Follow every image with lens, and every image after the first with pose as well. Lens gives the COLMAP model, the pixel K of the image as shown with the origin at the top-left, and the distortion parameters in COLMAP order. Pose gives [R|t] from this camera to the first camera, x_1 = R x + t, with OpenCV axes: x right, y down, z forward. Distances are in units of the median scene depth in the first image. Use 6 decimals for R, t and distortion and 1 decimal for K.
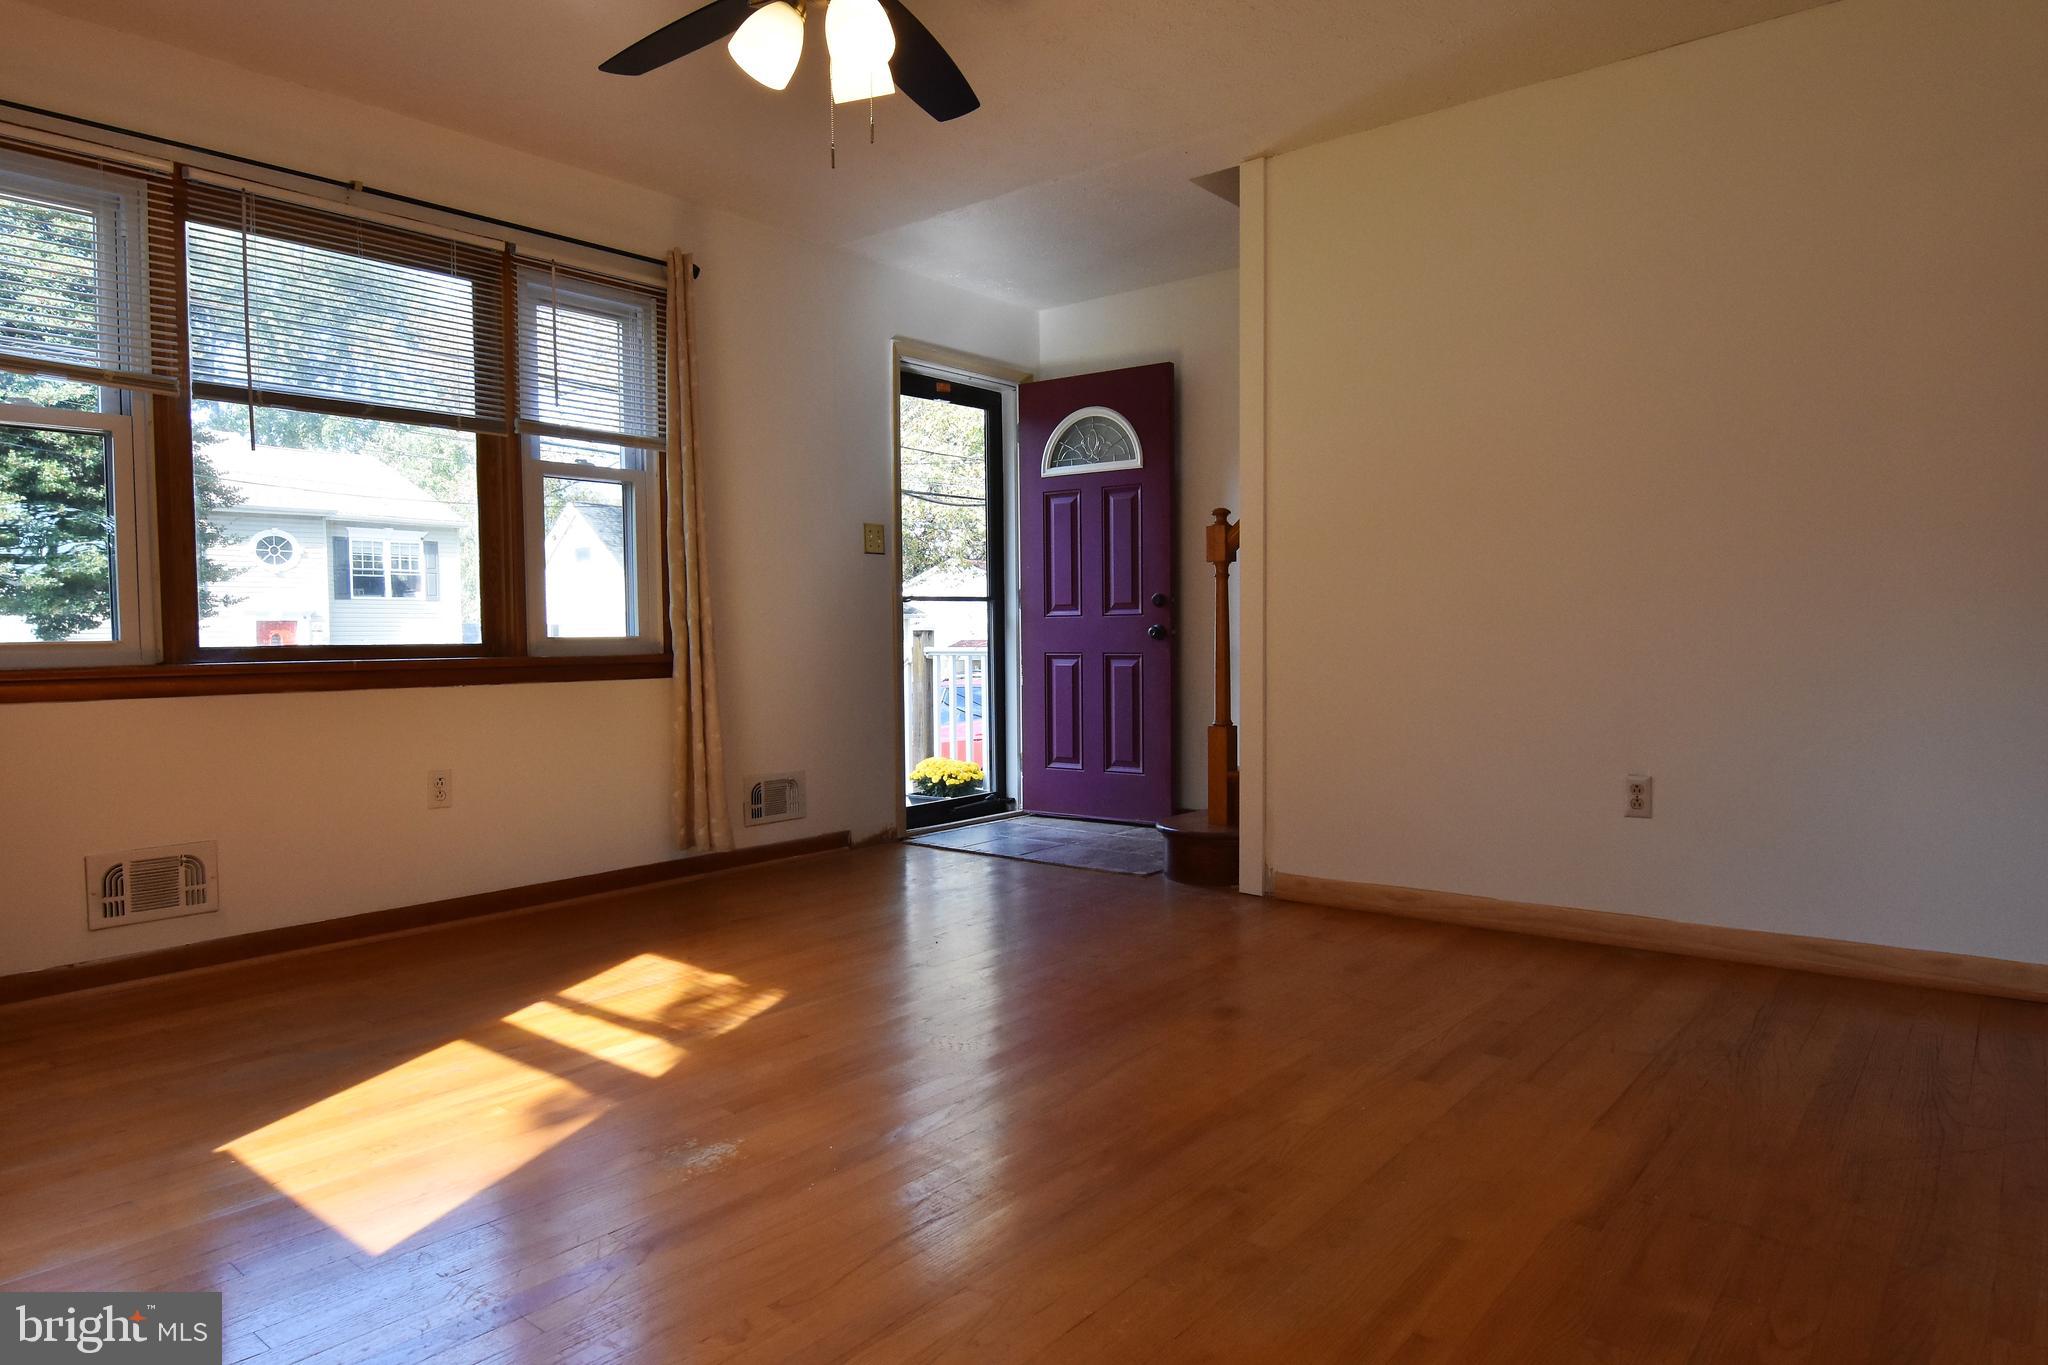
lens RADIAL K [[1236.7, 0, 1032.2], [0, 1236.7, 680.4], [0, 0, 1]] dist [0.001799, -0.020613]
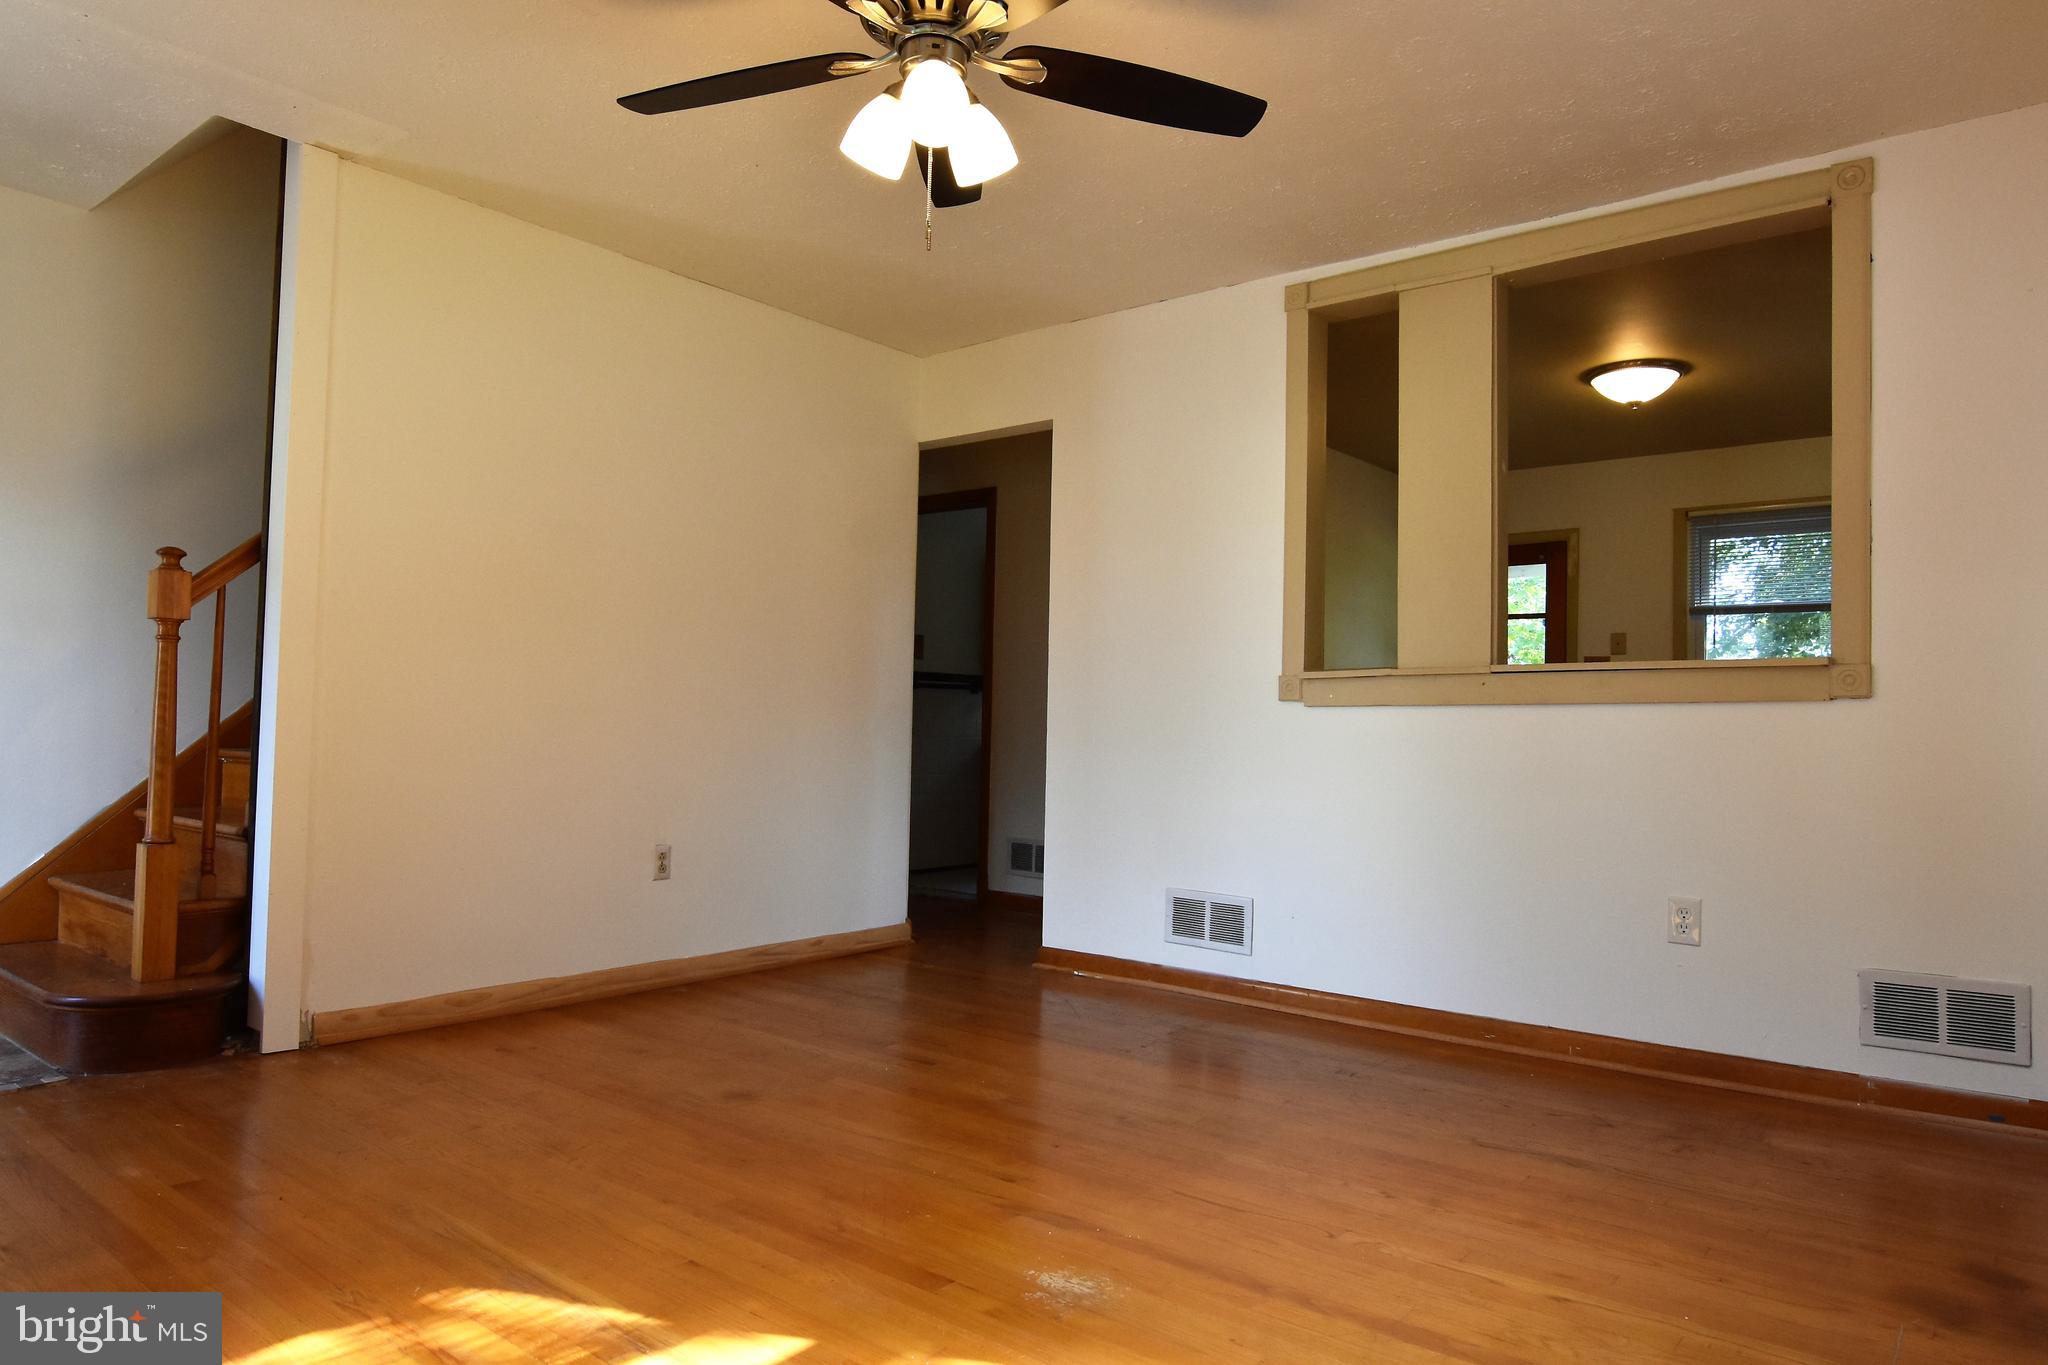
lens RADIAL K [[1268.7, 0, 1030.6], [0, 1268.7, 681.7], [0, 0, 1]] dist [-0.000755, -0.018248]
pose [[-0.008298, 0.047398, 0.998842, -0.752873], [0.014849, 0.998772, -0.047271, -0.019968], [-0.999855, 0.014439, -0.008992, 0.617424]]
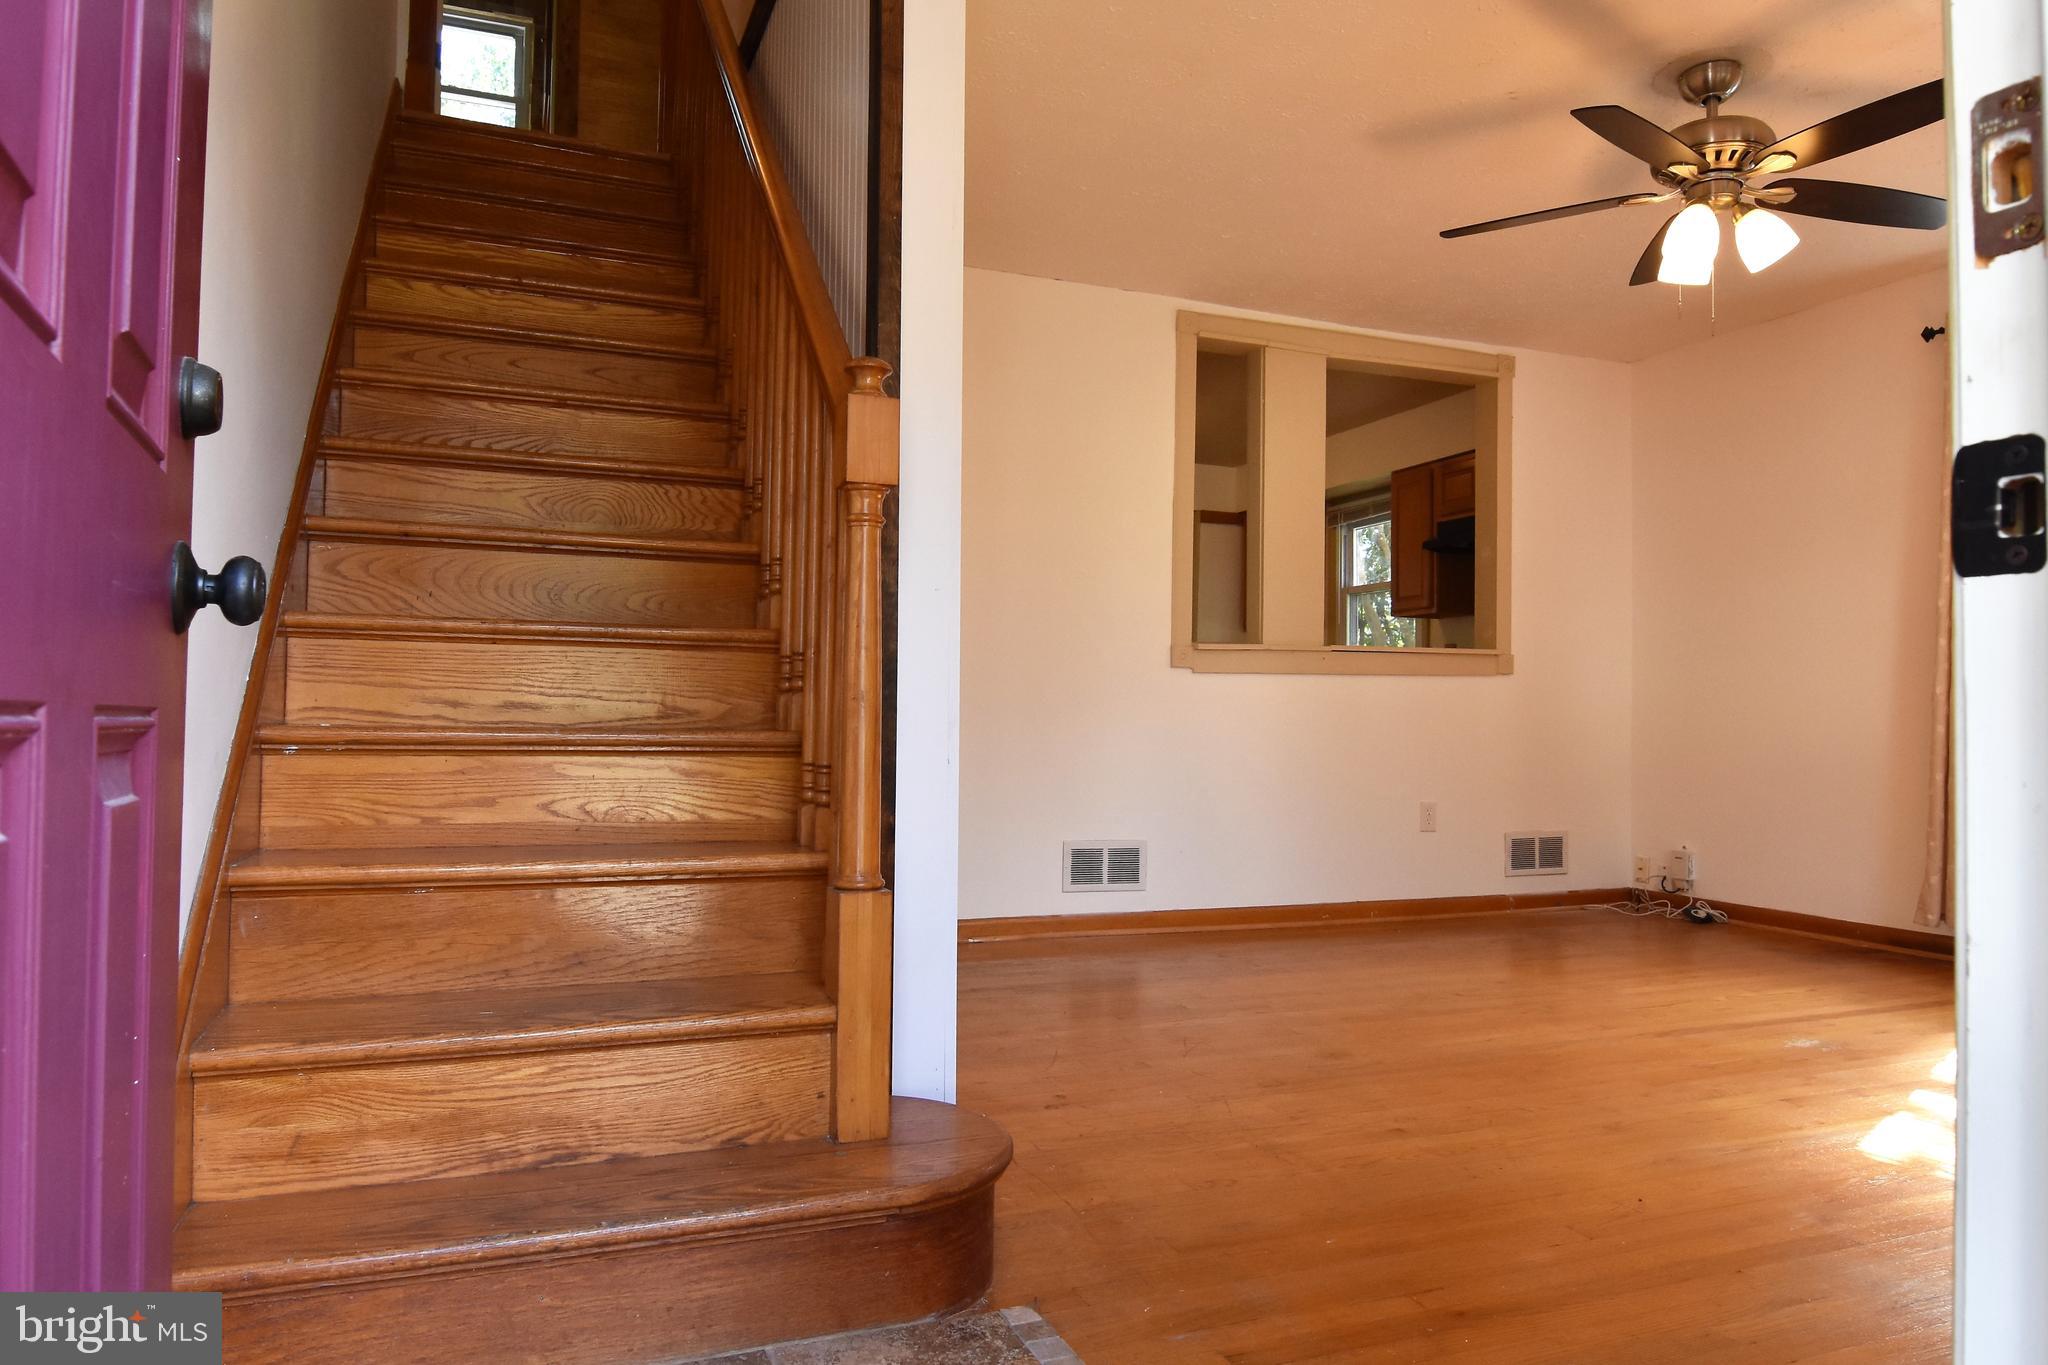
lens RADIAL K [[1365.5, 0, 1021.4], [0, 1365.5, 689.2], [0, 0, 1]] dist [0.001651, -0.022036]
pose [[-0.876721, 0.013013, 0.480824, -0.139493], [0.014499, 0.999895, -0.000624, -0.032313], [-0.480781, 0.006425, -0.876817, 1.749865]]
